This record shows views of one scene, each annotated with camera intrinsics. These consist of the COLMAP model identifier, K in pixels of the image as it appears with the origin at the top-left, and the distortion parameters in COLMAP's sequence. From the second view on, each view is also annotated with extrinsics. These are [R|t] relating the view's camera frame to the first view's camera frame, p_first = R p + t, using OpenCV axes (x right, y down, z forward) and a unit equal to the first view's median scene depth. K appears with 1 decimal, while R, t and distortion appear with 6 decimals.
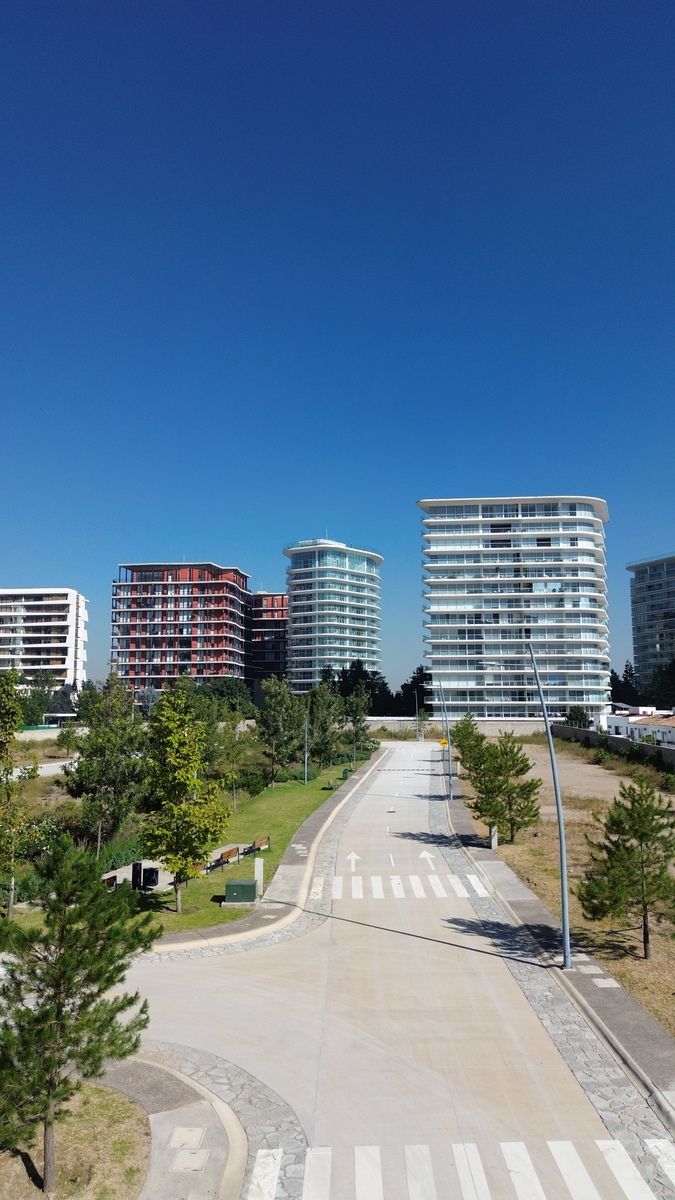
lens RADIAL K [[853.0, 0, 336.2], [0, 853.0, 595.2], [0, 0, 1]] dist [0.077947, -0.073422]
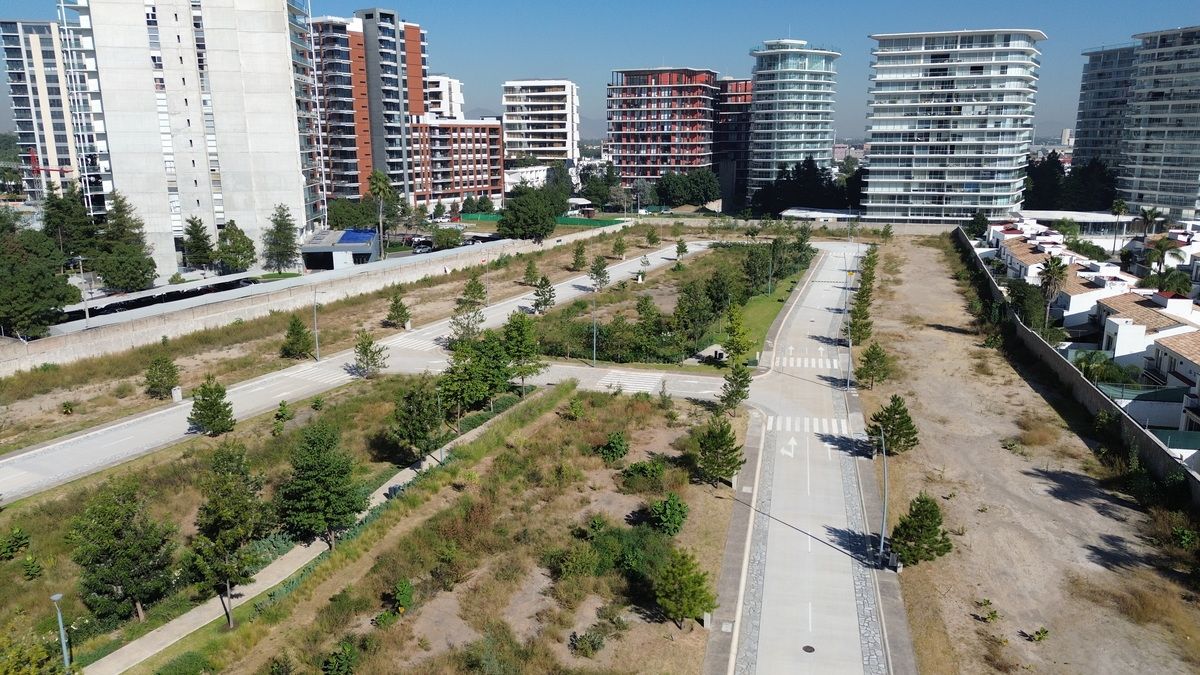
lens RADIAL K [[853.0, 0, 597.7], [0, 853.0, 332.0], [0, 0, 1]] dist [0.077947, -0.073422]
pose [[0.976860, 0.048755, -0.208250, -0.003481], [0.026054, 0.939295, 0.342121, -0.145259], [0.212288, -0.339630, 0.916289, -0.333657]]
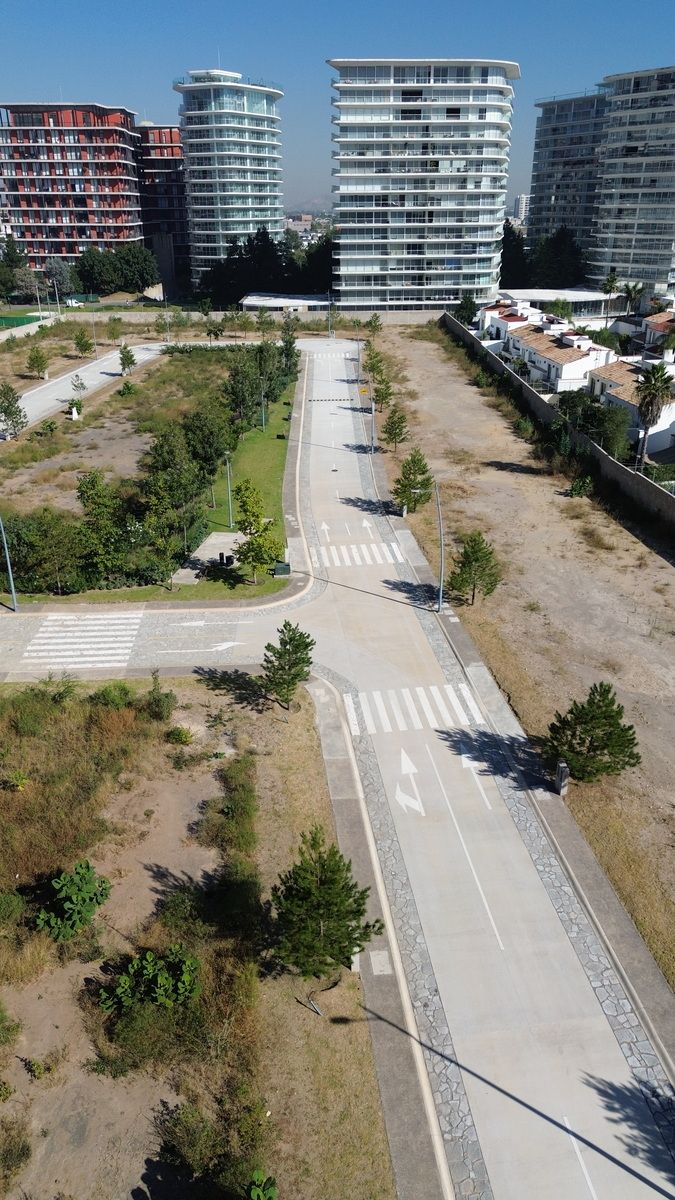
lens RADIAL K [[853.0, 0, 338.0], [0, 853.0, 602.6], [0, 0, 1]] dist [0.077947, -0.073422]
pose [[0.991747, -0.054877, 0.115876, -0.037096], [-0.014620, 0.849476, 0.527425, -0.108672], [-0.127377, -0.524766, 0.841663, -0.122517]]
